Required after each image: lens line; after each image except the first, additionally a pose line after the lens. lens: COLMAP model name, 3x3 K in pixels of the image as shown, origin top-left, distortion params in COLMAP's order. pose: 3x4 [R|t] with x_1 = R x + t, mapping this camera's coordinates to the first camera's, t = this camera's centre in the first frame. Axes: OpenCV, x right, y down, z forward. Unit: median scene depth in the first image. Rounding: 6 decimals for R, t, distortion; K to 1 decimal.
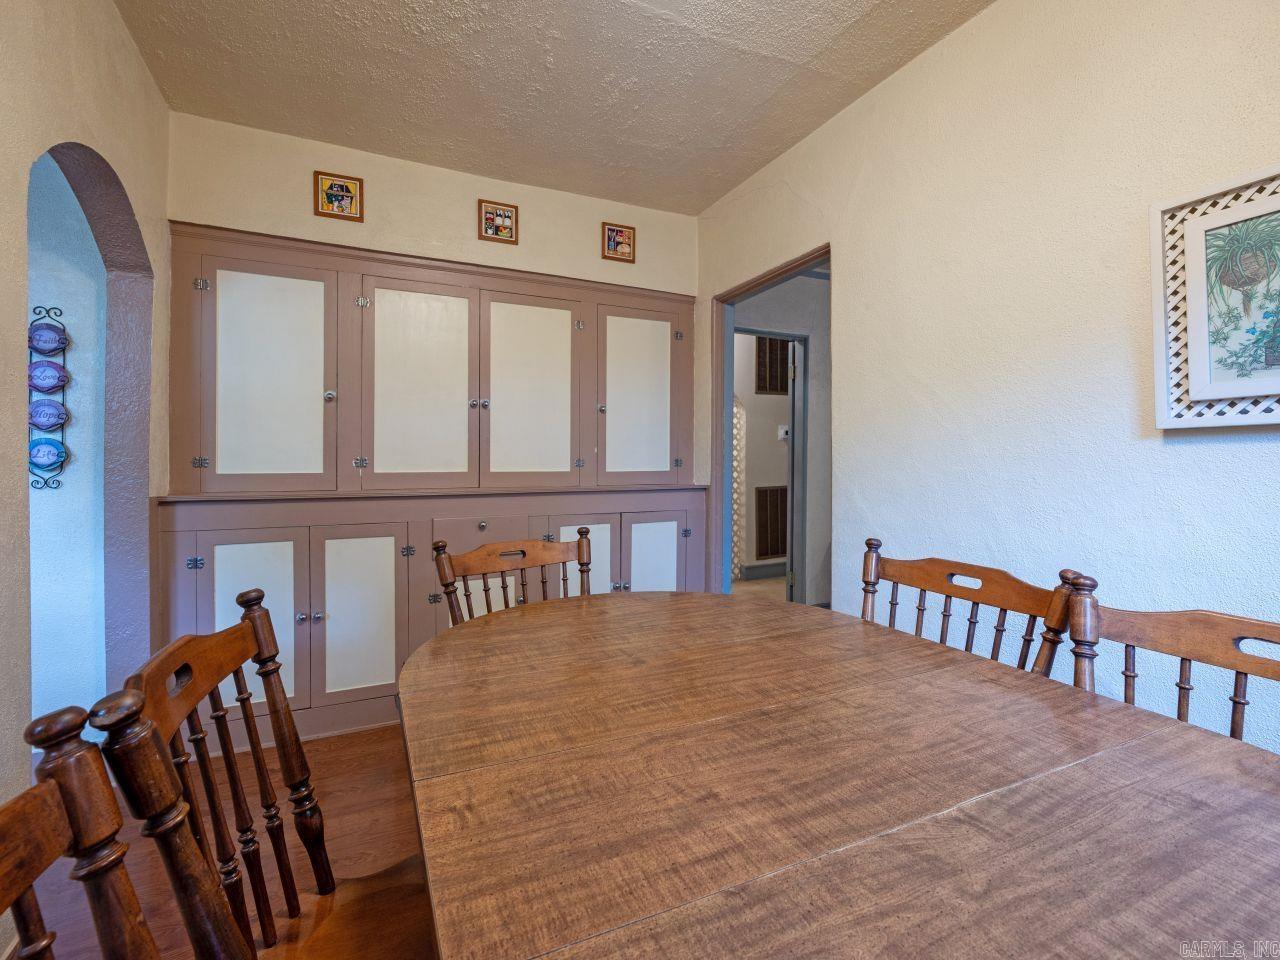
lens RADIAL K [[573.0, 0, 642.9], [0, 573.0, 458.2], [0, 0, 1]] dist [0.028578, 0.000205]
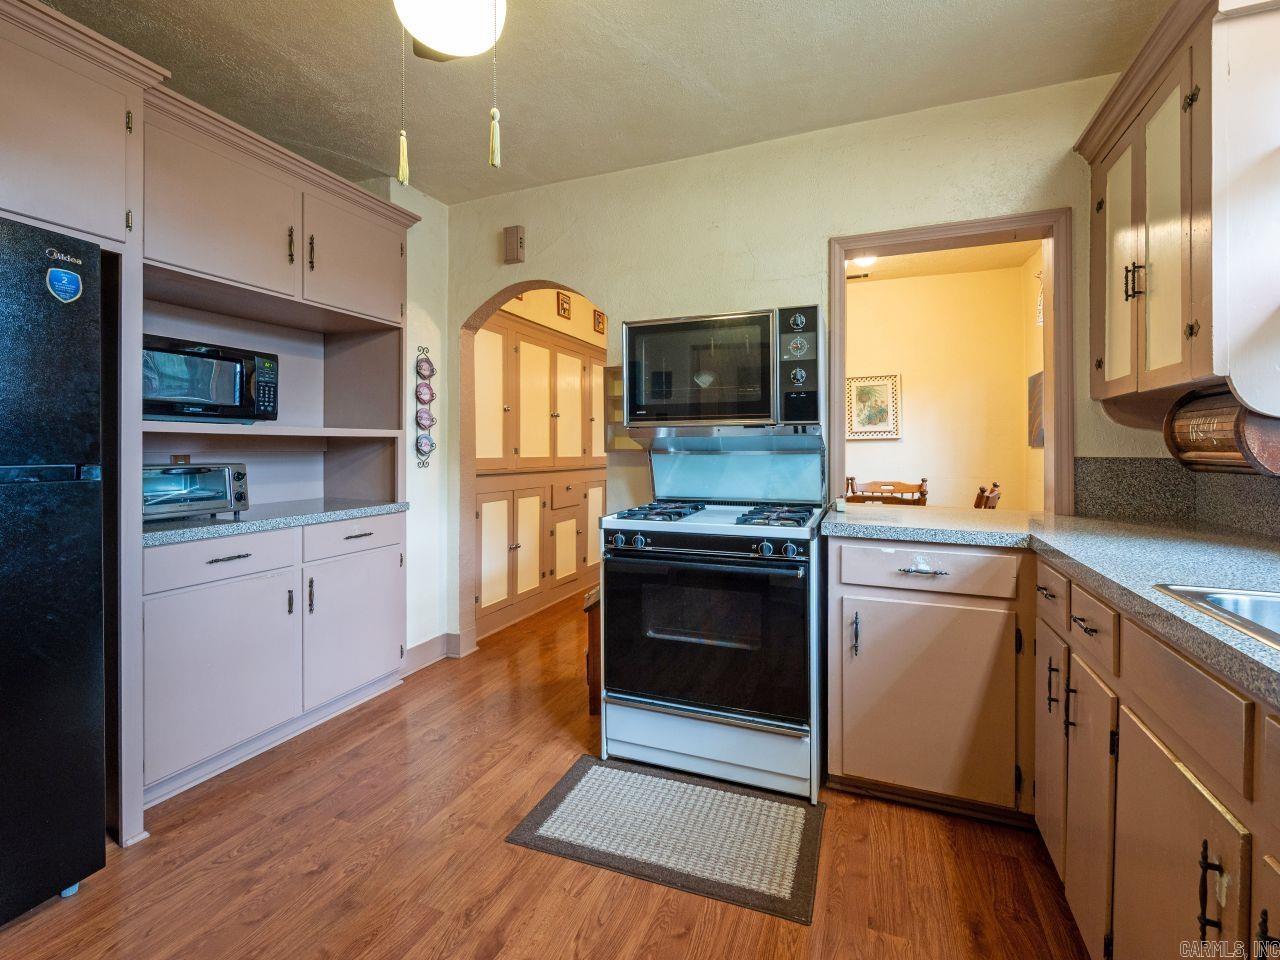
lens RADIAL K [[573.0, 0, 642.9], [0, 573.0, 458.2], [0, 0, 1]] dist [0.028578, 0.000205]
pose [[0.731218, -0.008767, 0.682088, -1.223000], [0.005699, 0.999961, 0.006743, 0.018080], [-0.682120, -0.001044, 0.731239, -0.361728]]
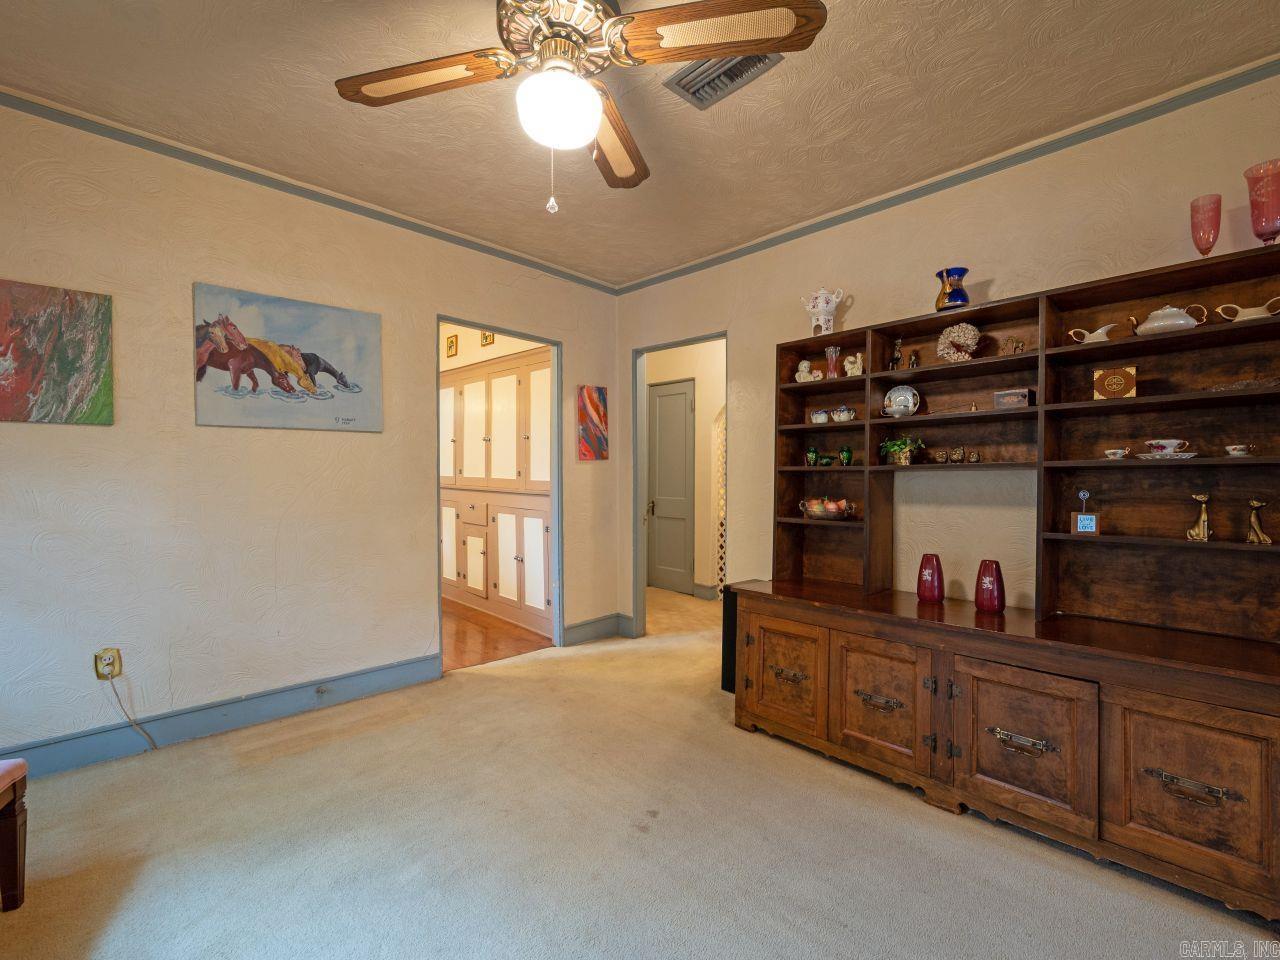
lens RADIAL K [[597.8, 0, 640.0], [0, 597.8, 480.0], [0, 0, 1]] dist [0.001392, 0.000067]
pose [[0.325063, 0.014302, -0.945584, 1.615932], [-0.003483, 0.999897, 0.013926, 0.002155], [0.945686, -0.001234, 0.325079, 0.856388]]
